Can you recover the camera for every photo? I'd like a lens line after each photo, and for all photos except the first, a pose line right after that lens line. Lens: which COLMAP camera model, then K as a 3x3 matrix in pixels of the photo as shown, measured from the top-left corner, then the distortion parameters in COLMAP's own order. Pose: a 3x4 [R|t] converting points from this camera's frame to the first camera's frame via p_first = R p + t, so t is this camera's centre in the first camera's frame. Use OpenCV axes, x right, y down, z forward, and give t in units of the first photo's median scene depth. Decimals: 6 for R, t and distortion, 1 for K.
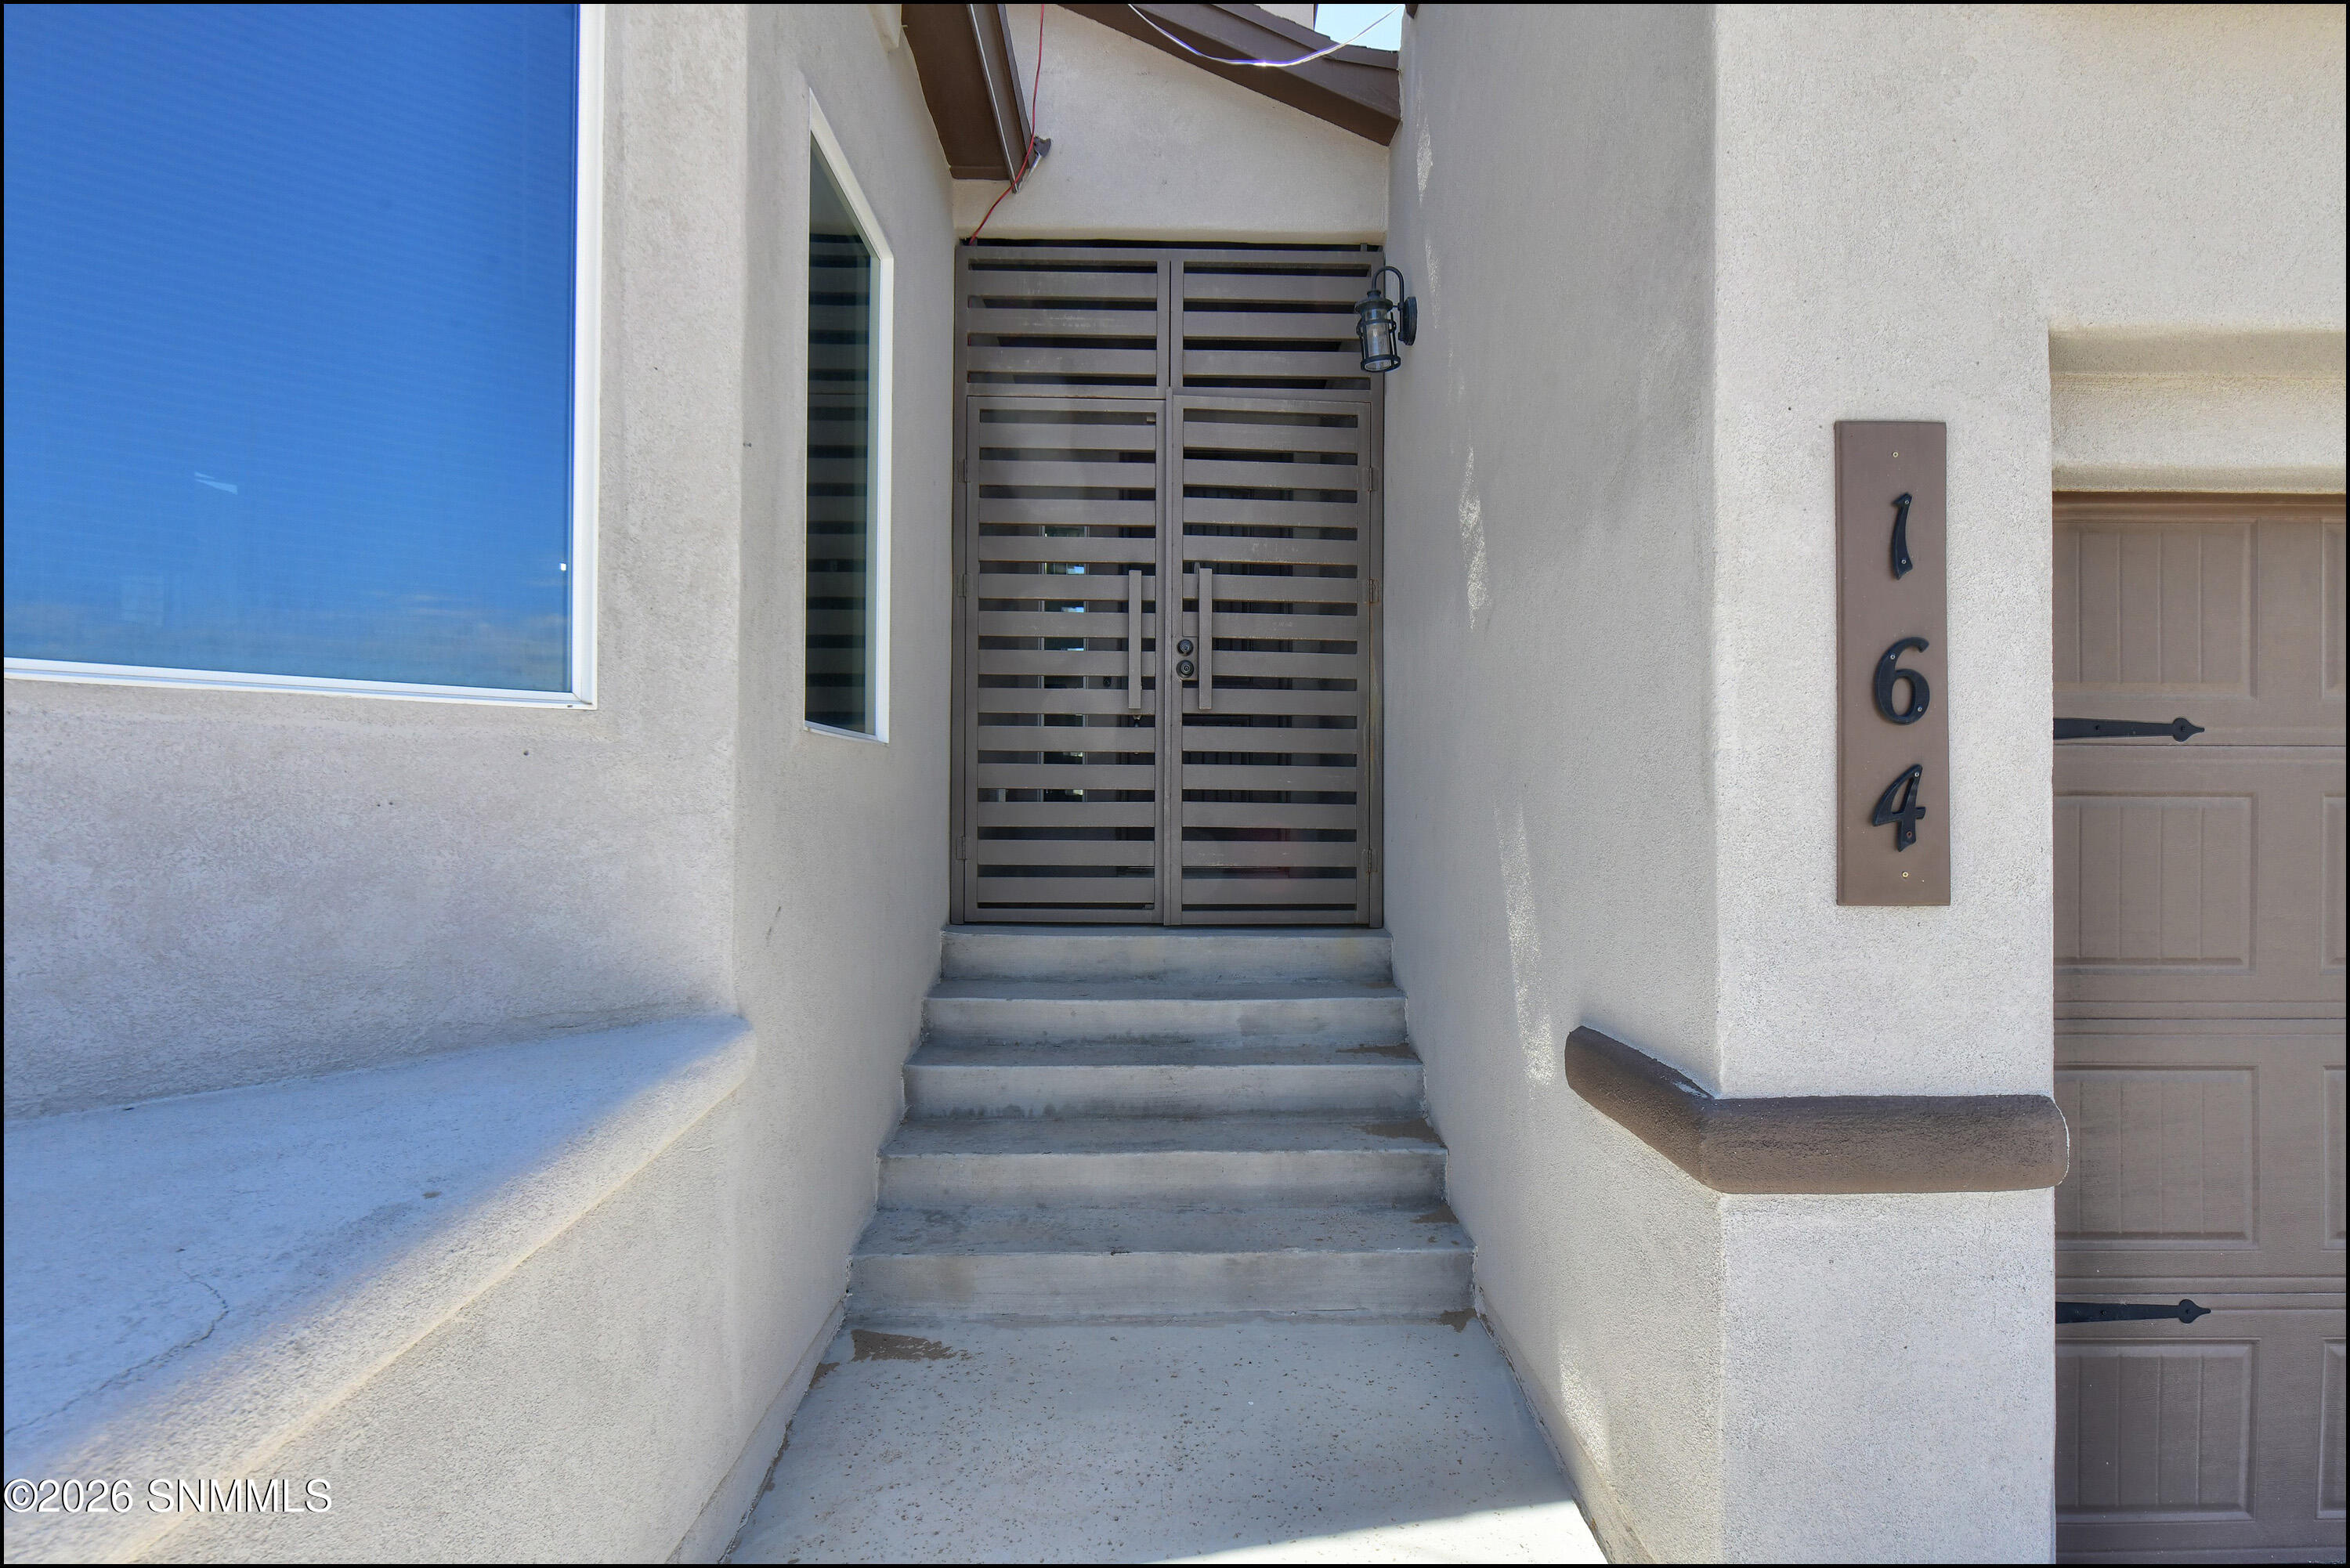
lens RADIAL K [[1238.7, 0, 1191.7], [0, 1238.7, 795.9], [0, 0, 1]] dist [-0.005334, -0.001251]
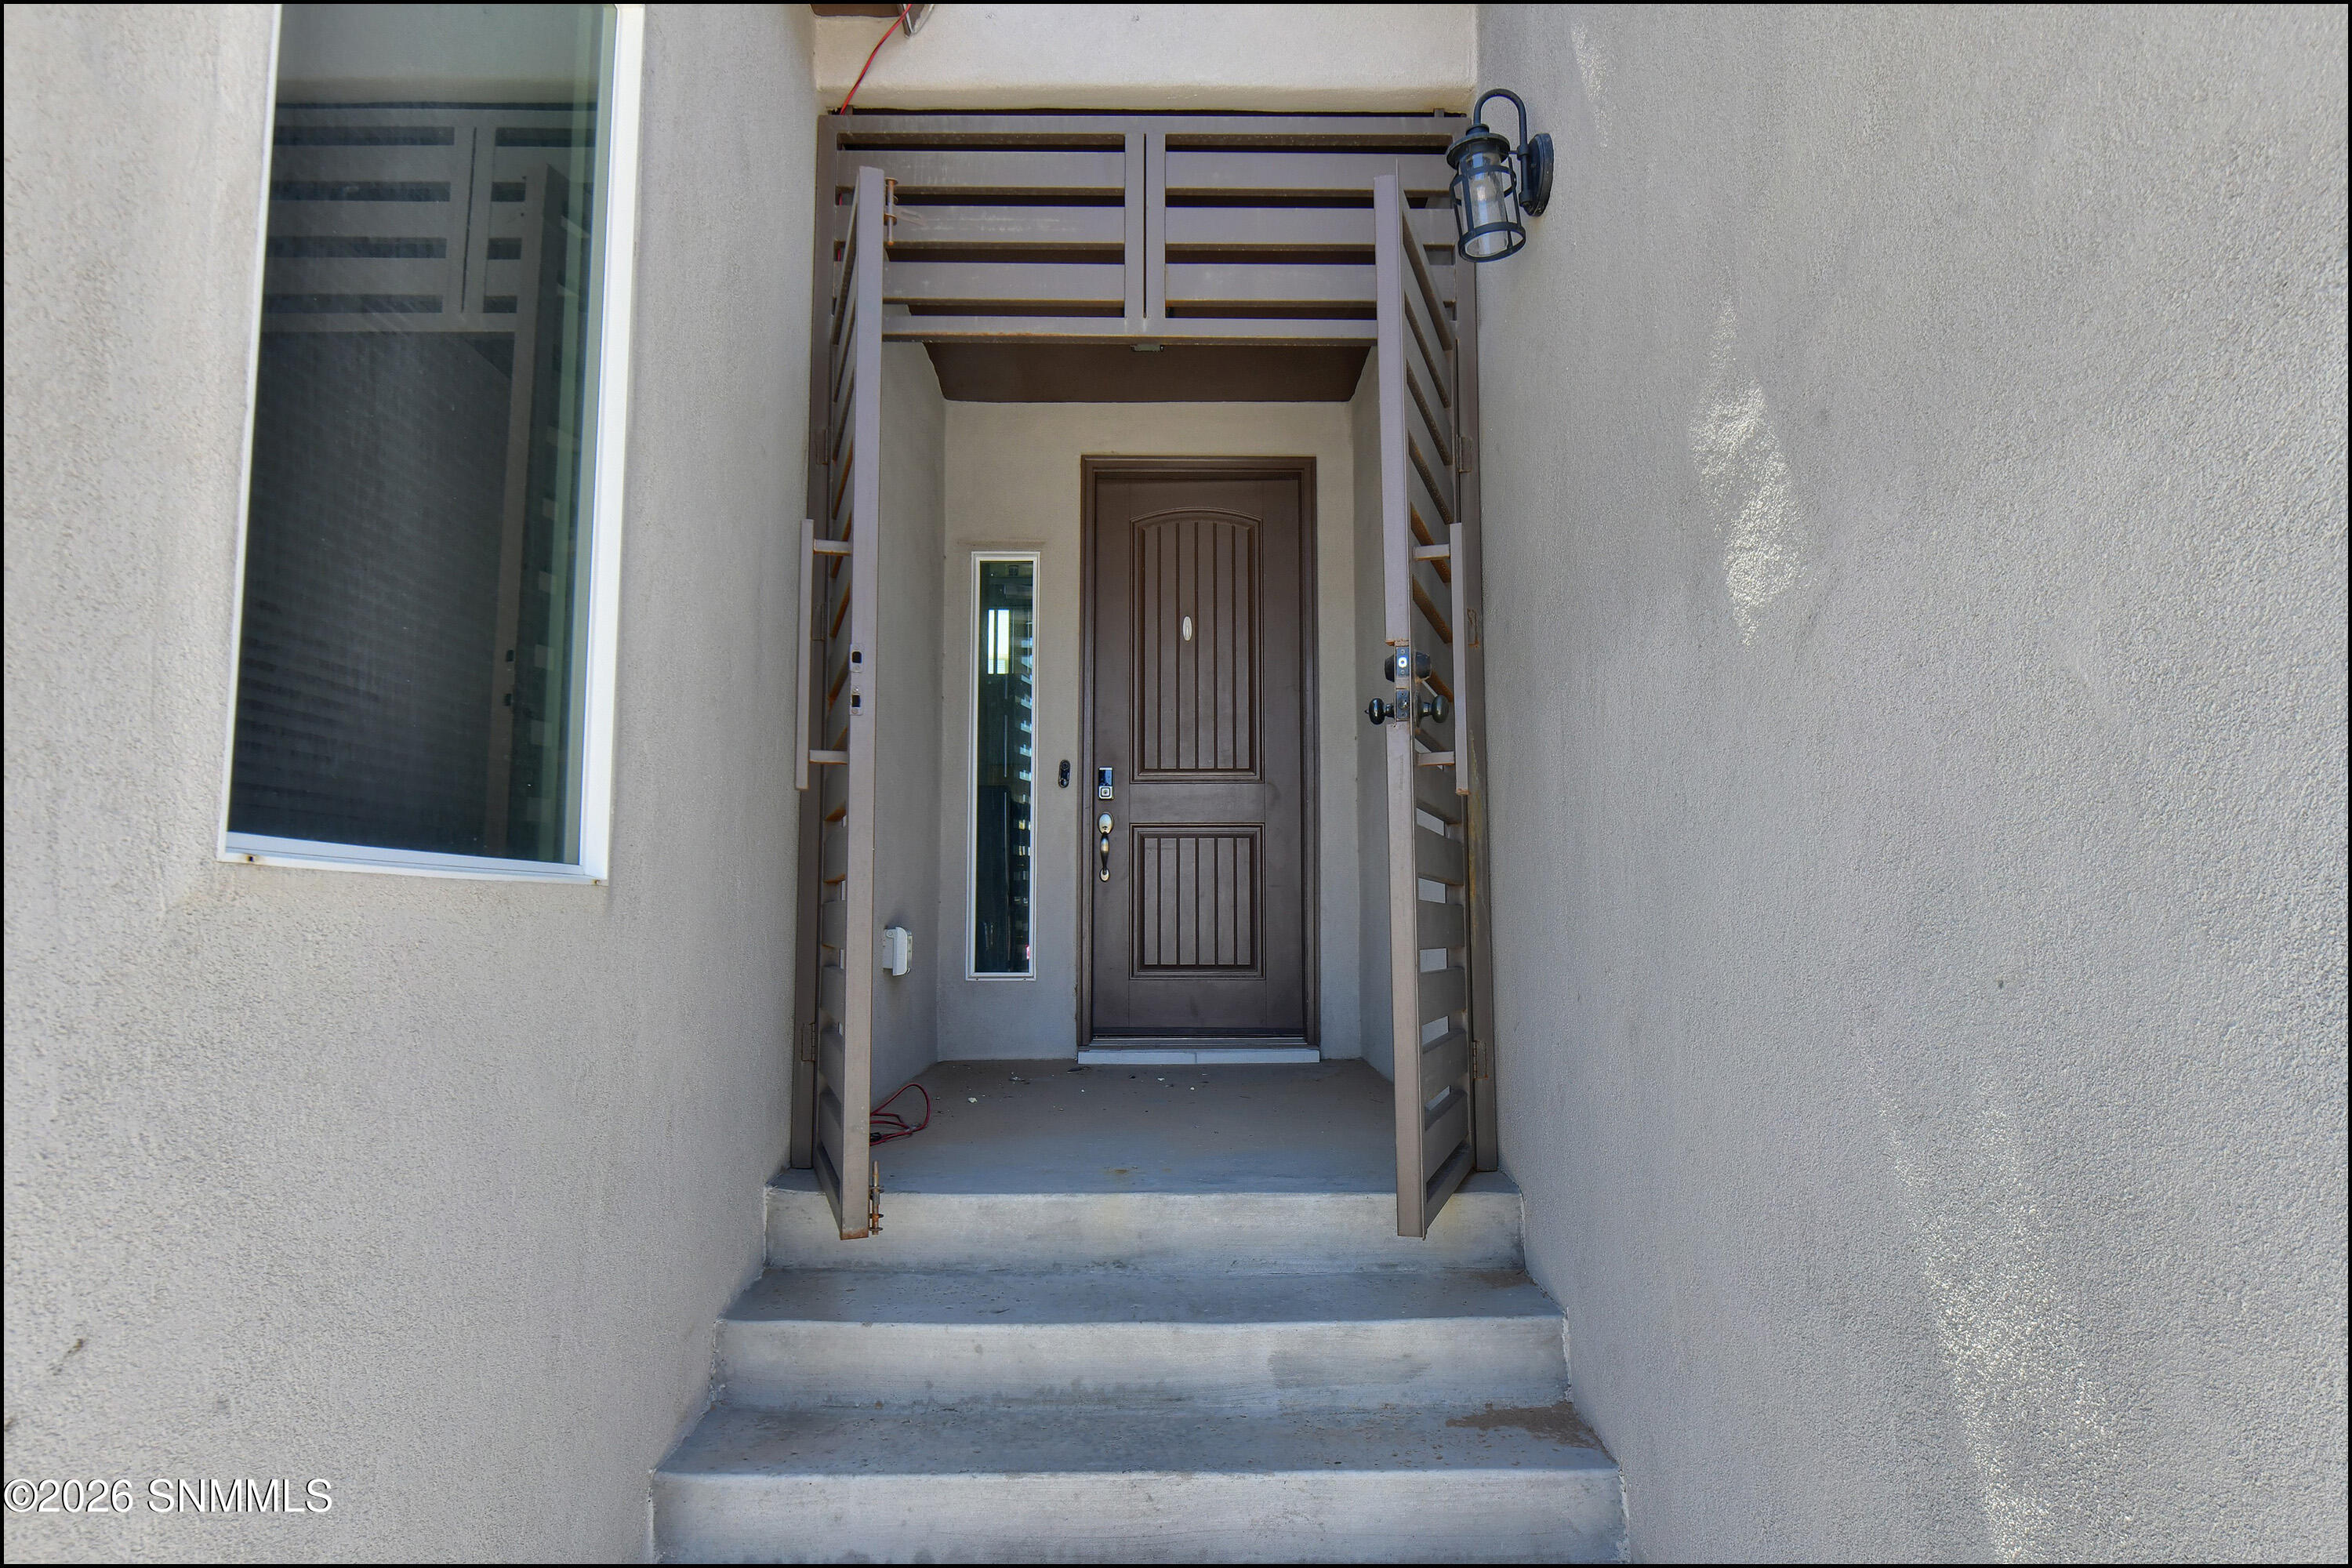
lens RADIAL K [[1341.2, 0, 1176.0], [0, 1341.2, 784.0], [0, 0, 1]] dist [-0.001857, -0.000420]
pose [[0.999978, -0.006565, 0.000143, -0.003629], [0.006547, 0.995030, -0.099362, -0.020880], [0.000510, 0.099361, 0.995051, 0.362519]]
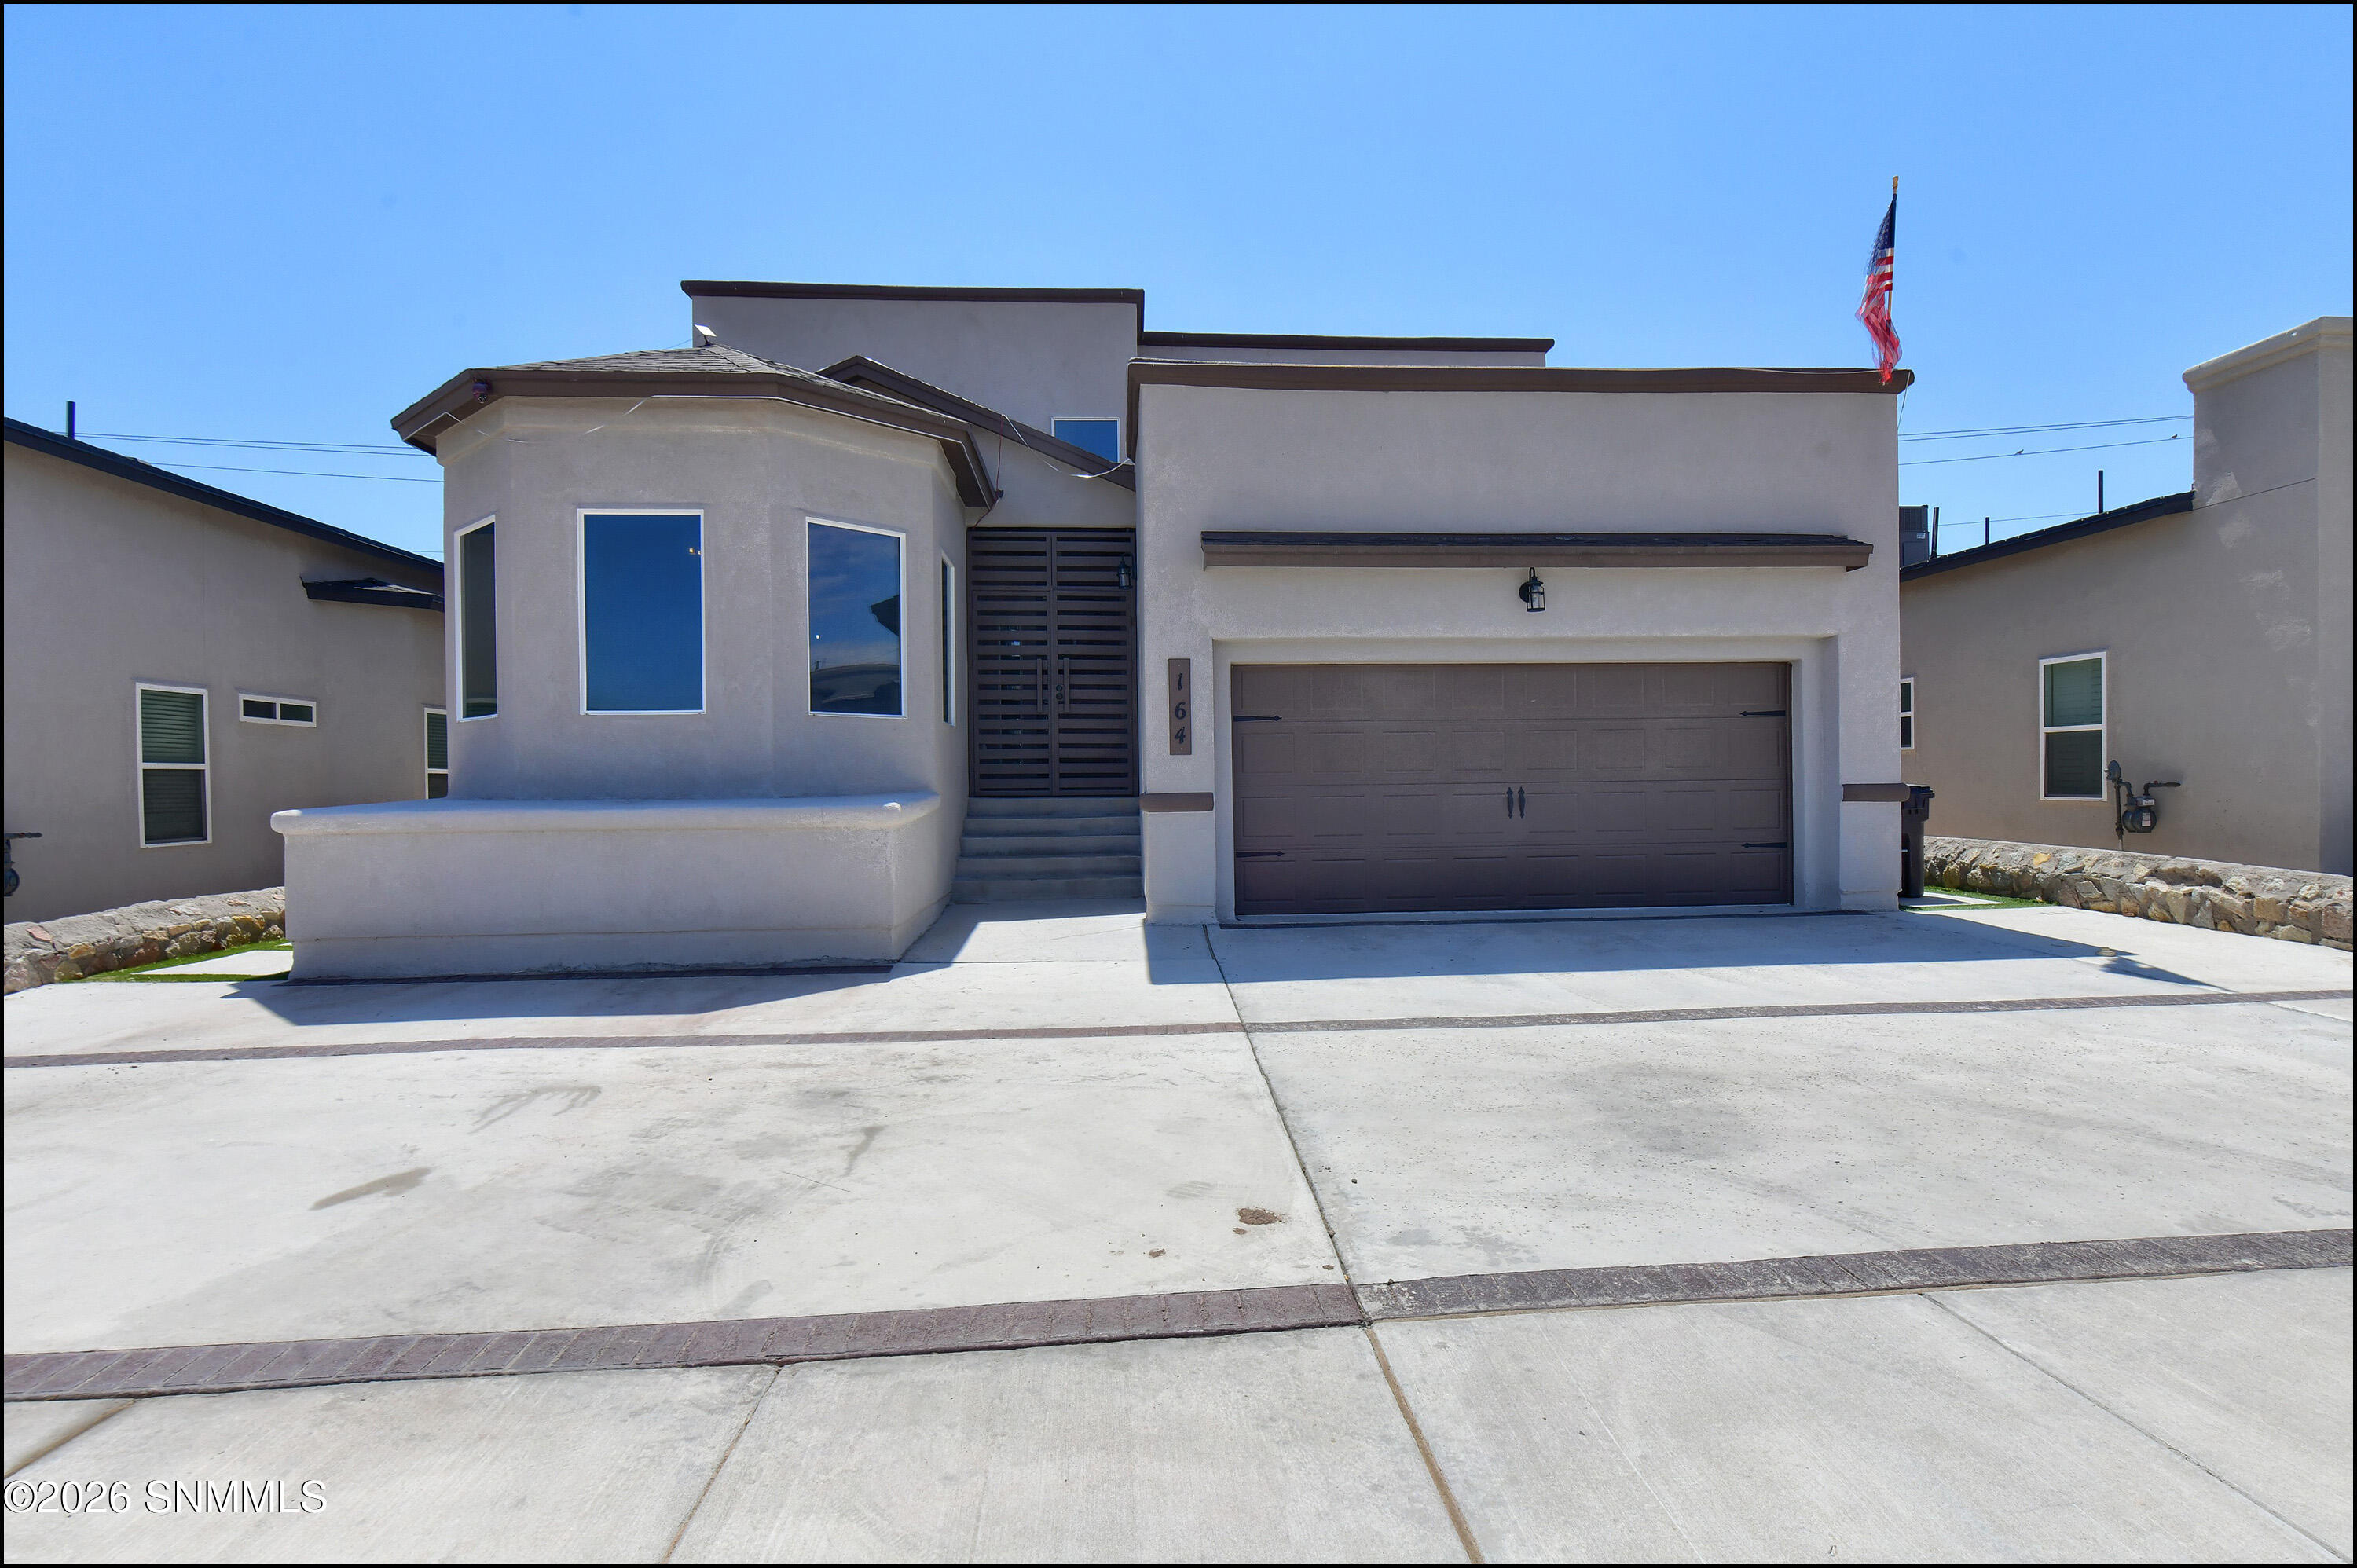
lens RADIAL K [[1242.4, 0, 1195.3], [0, 1242.4, 796.0], [0, 0, 1]] dist [-0.005334, -0.001251]
pose [[0.998596, -0.015915, 0.050532, 0.157833], [0.015243, 0.999791, 0.013648, 0.081154], [-0.050739, -0.012858, 0.998629, -1.758218]]
